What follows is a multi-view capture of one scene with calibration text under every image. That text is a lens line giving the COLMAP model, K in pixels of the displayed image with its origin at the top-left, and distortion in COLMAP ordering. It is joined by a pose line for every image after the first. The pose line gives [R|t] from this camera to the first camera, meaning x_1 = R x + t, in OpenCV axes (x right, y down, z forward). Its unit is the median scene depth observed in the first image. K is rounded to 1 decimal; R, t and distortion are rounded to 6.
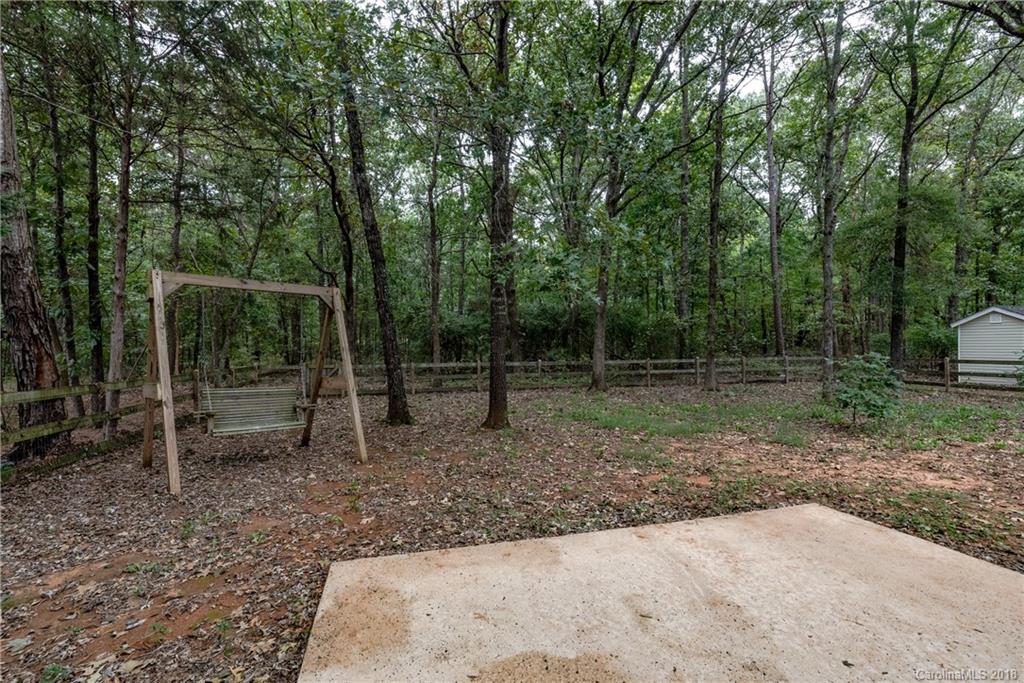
lens RADIAL K [[446.0, 0, 514.2], [0, 446.0, 346.8], [0, 0, 1]] dist [0.003181, 0.000108]
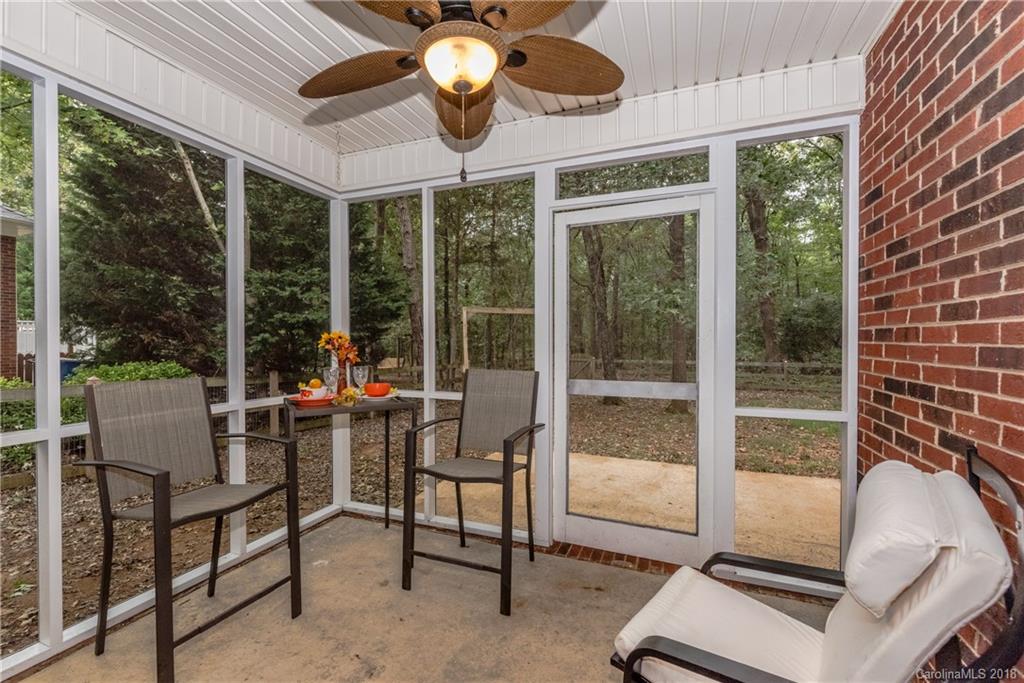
lens RADIAL K [[446.0, 0, 508.4], [0, 446.0, 343.1], [0, 0, 1]] dist [0.003181, 0.000108]
pose [[0.796734, 0.010680, -0.604236, 0.475791], [-0.011732, 0.999929, 0.002204, -0.016332], [0.604216, 0.005333, 0.796803, -0.391950]]
